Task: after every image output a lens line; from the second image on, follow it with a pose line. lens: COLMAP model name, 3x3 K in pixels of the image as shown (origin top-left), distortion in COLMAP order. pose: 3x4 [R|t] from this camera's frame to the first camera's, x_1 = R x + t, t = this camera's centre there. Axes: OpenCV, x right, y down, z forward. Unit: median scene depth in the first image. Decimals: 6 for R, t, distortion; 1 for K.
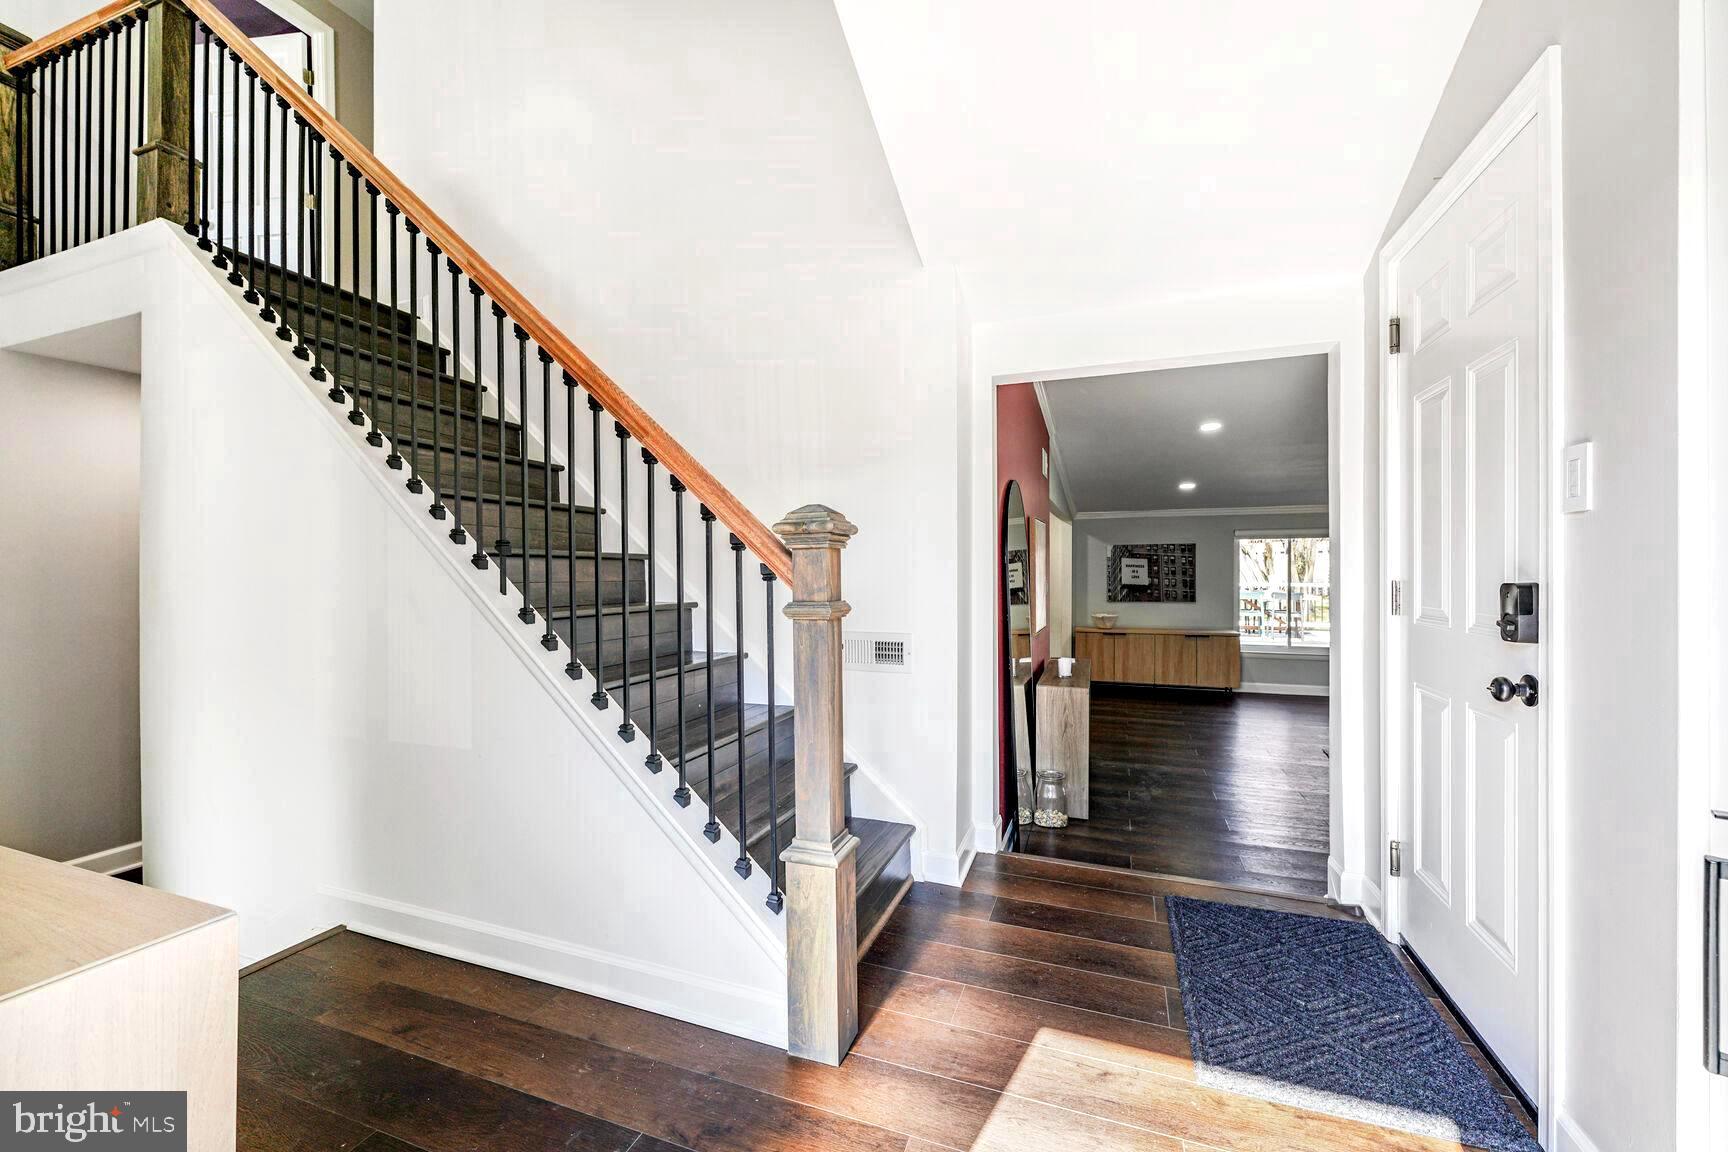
lens RADIAL K [[683.8, 0, 860.6], [0, 683.8, 574.0], [0, 0, 1]] dist [-0.003008, 0.001171]
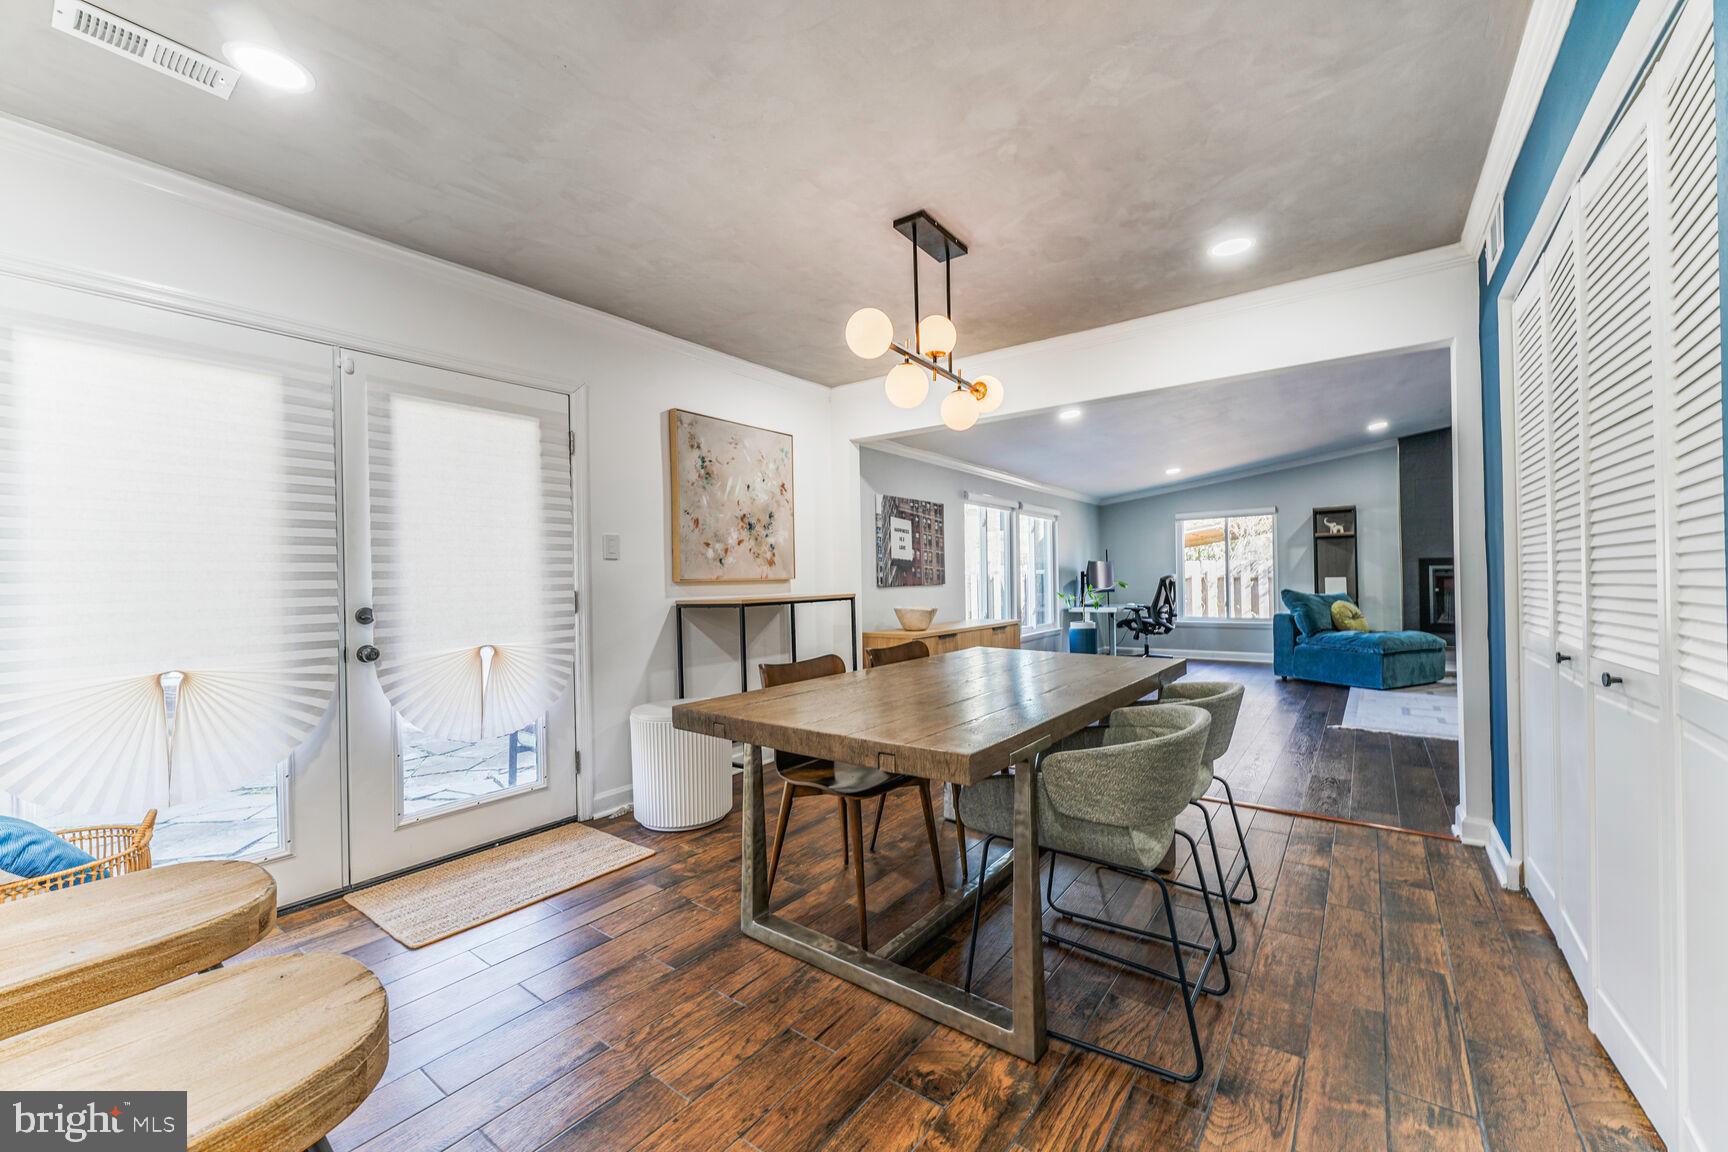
lens RADIAL K [[683.8, 0, 861.7], [0, 683.8, 577.0], [0, 0, 1]] dist [-0.003008, 0.001171]
pose [[0.270092, -0.002439, 0.962832, -0.226512], [0.020650, 0.999781, -0.003260, 0.032893], [-0.962613, 0.020763, 0.270083, 0.862991]]
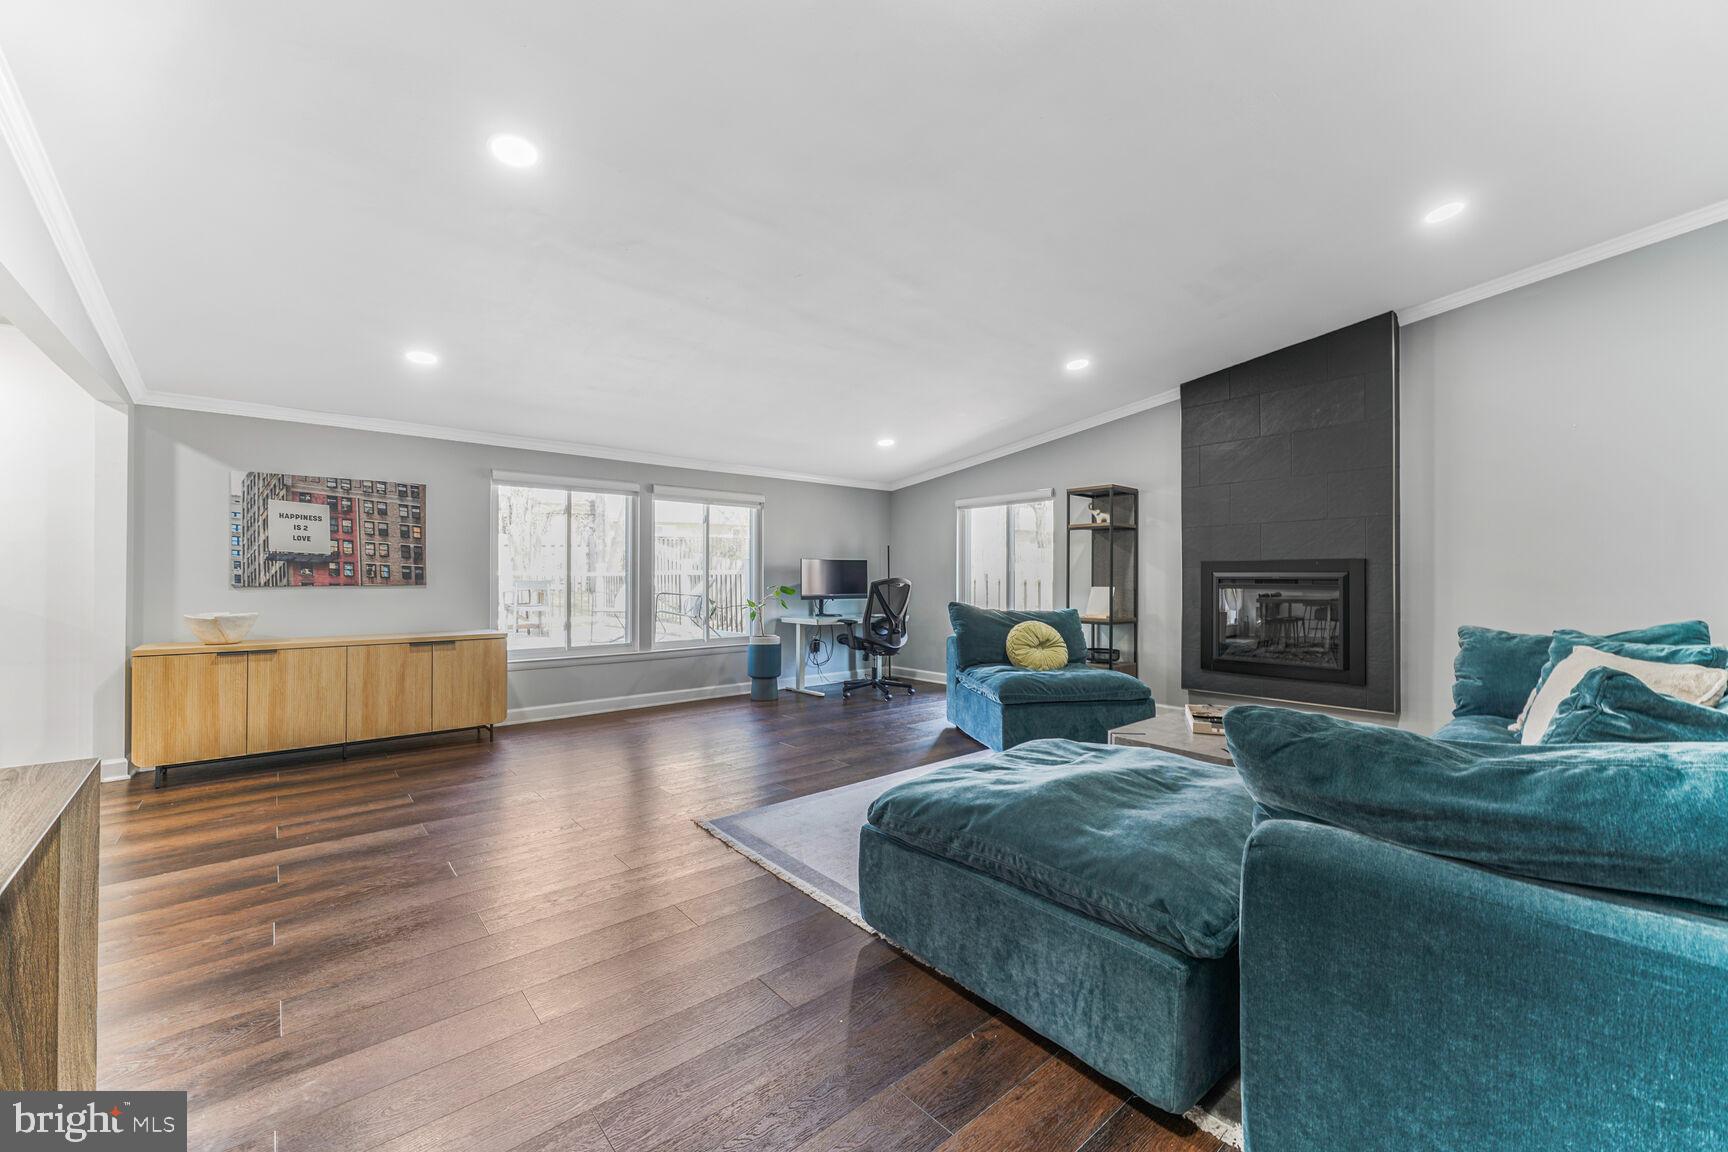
lens RADIAL K [[683.8, 0, 860.7], [0, 683.8, 575.4], [0, 0, 1]] dist [-0.003008, 0.001171]
pose [[0.474289, 0.001661, 0.880368, 0.149507], [0.002435, 0.999992, -0.003199, 0.034631], [-0.880366, 0.003661, 0.474281, 0.386612]]
